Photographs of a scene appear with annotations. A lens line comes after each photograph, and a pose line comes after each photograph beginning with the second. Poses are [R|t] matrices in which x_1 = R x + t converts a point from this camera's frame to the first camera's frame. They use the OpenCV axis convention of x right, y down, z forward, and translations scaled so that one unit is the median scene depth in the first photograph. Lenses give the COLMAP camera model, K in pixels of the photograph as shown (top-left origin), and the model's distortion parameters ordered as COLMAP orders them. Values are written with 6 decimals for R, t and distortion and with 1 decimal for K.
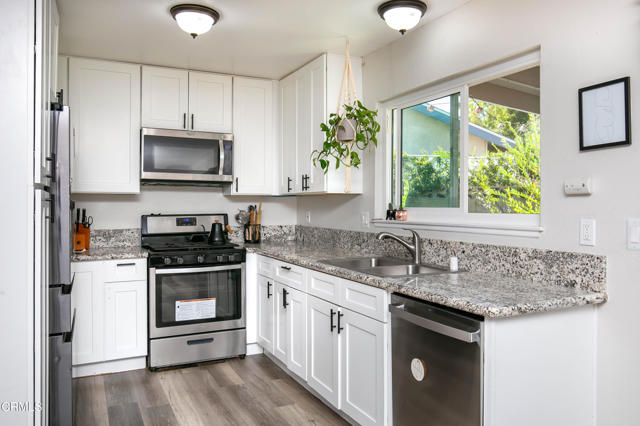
lens RADIAL K [[467.4, 0, 335.0], [0, 467.4, 206.1], [0, 0, 1]] dist [-0.003313, 0.004819]
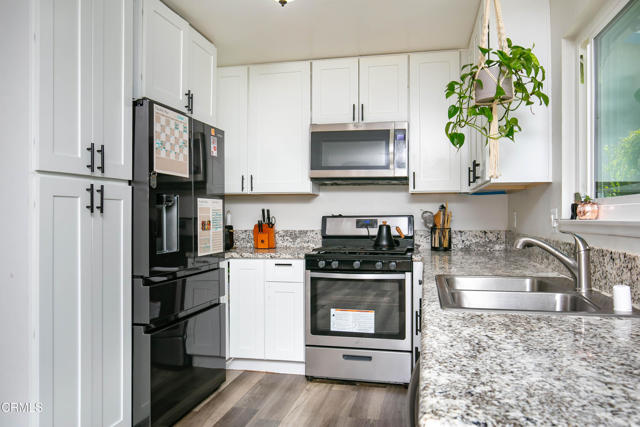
lens RADIAL K [[467.4, 0, 320.3], [0, 467.4, 211.2], [0, 0, 1]] dist [-0.003313, 0.004819]
pose [[0.784922, -0.005606, -0.619569, 0.204135], [-0.001712, 0.999936, -0.011216, 0.021989], [0.619592, 0.009865, 0.784862, 0.257850]]
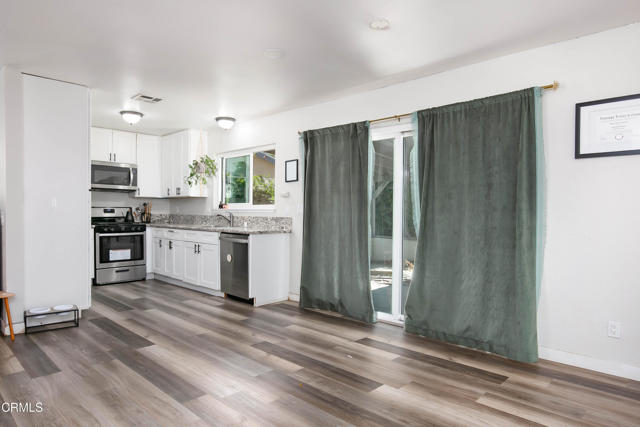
lens RADIAL K [[377.1, 0, 293.0], [0, 377.1, 212.2], [0, 0, 1]] dist [-0.001052, 0.000153]
pose [[0.956014, 0.004831, 0.293281, -0.068470], [-0.004985, 0.999988, -0.000220, 0.038858], [-0.293279, -0.001251, 0.956026, -0.714291]]
